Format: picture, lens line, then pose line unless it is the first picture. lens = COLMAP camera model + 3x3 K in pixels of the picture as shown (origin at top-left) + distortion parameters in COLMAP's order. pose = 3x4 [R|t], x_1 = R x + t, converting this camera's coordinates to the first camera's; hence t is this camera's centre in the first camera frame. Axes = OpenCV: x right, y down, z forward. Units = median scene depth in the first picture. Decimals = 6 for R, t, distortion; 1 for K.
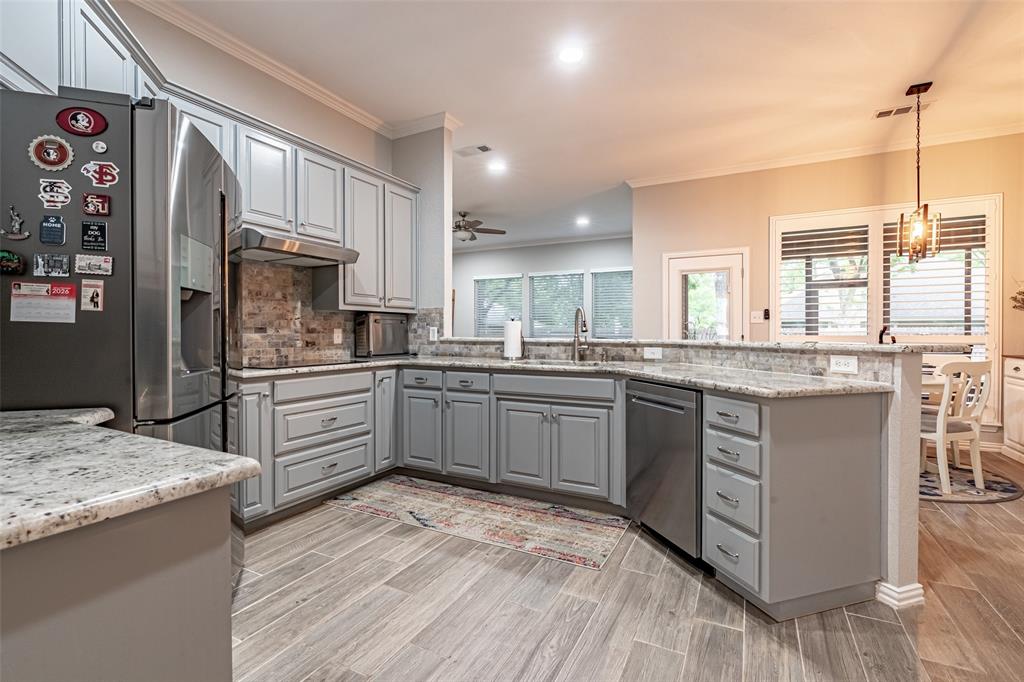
lens RADIAL K [[463.5, 0, 514.0], [0, 463.5, 337.9], [0, 0, 1]] dist [-0.009131, 0.003186]
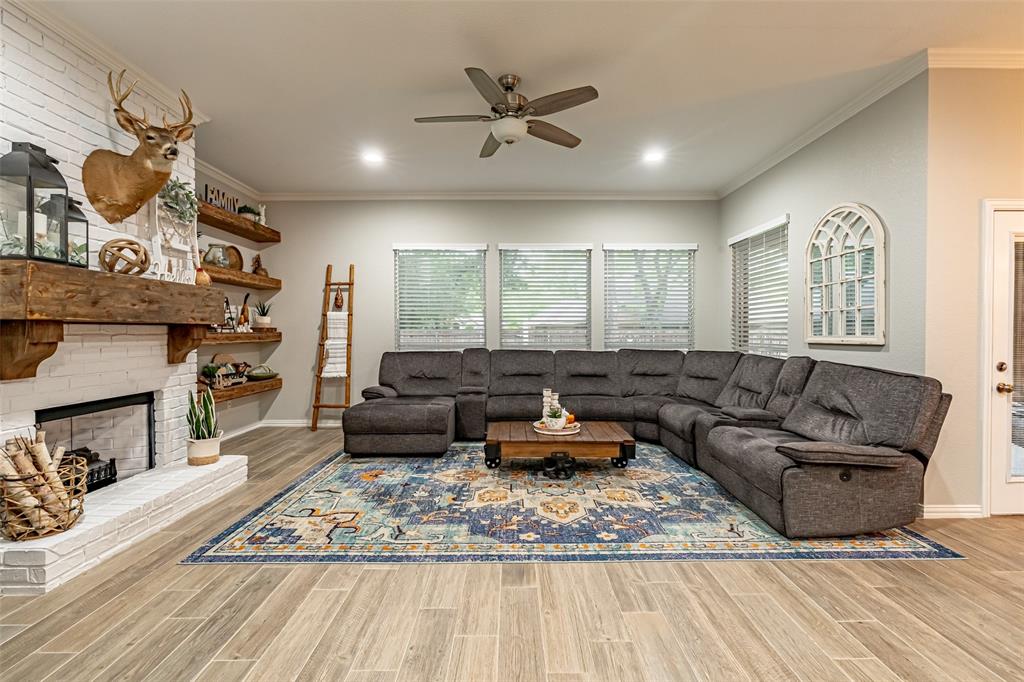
lens RADIAL K [[463.5, 0, 516.3], [0, 463.5, 342.0], [0, 0, 1]] dist [-0.009131, 0.003186]
pose [[0.886637, -0.010416, 0.462349, -0.689566], [0.007180, 0.999936, 0.008756, -0.047390], [-0.462410, -0.004444, 0.886655, 1.341375]]
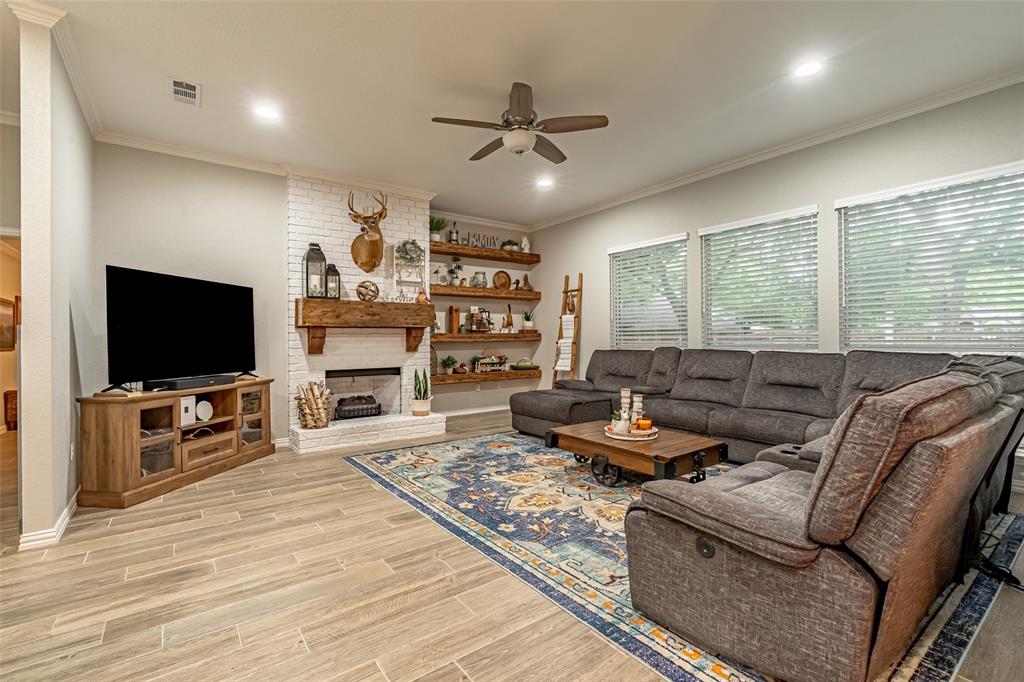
lens RADIAL K [[463.5, 0, 511.4], [0, 463.5, 341.7], [0, 0, 1]] dist [-0.009131, 0.003186]
pose [[0.894706, -0.005011, -0.446628, 0.226802], [0.001771, 0.999969, -0.007670, -0.017180], [0.446652, 0.006071, 0.894687, 1.258767]]
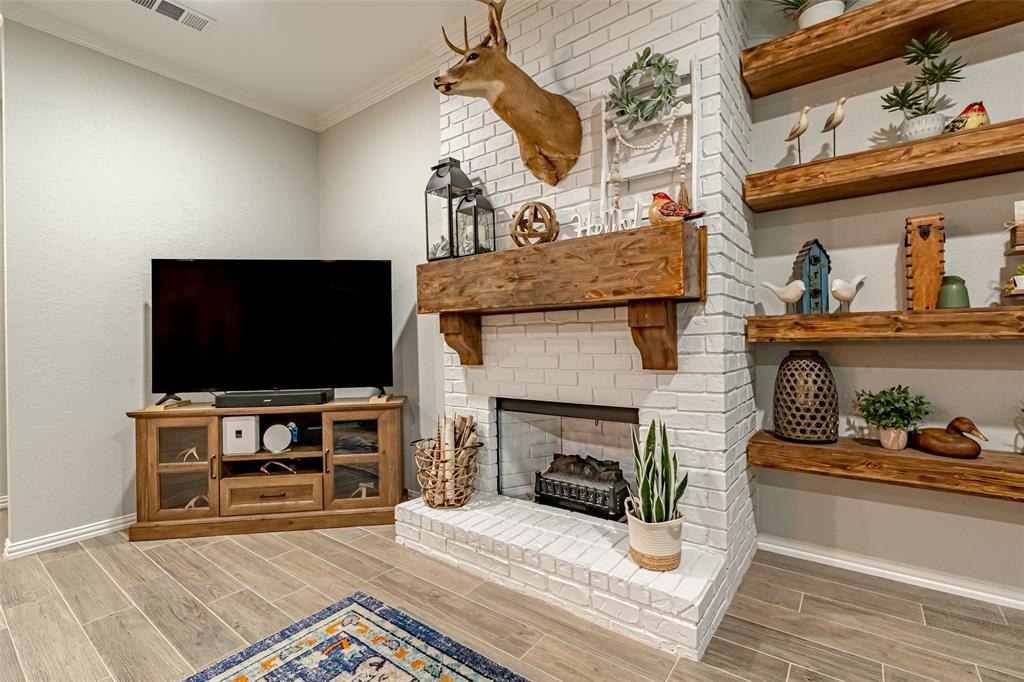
lens RADIAL K [[463.5, 0, 513.8], [0, 463.5, 337.0], [0, 0, 1]] dist [-0.009131, 0.003186]
pose [[-0.181539, 0.002846, -0.983380, -0.243373], [0.004952, 0.999986, 0.001980, -0.039936], [0.983371, -0.004511, -0.181551, 2.579617]]
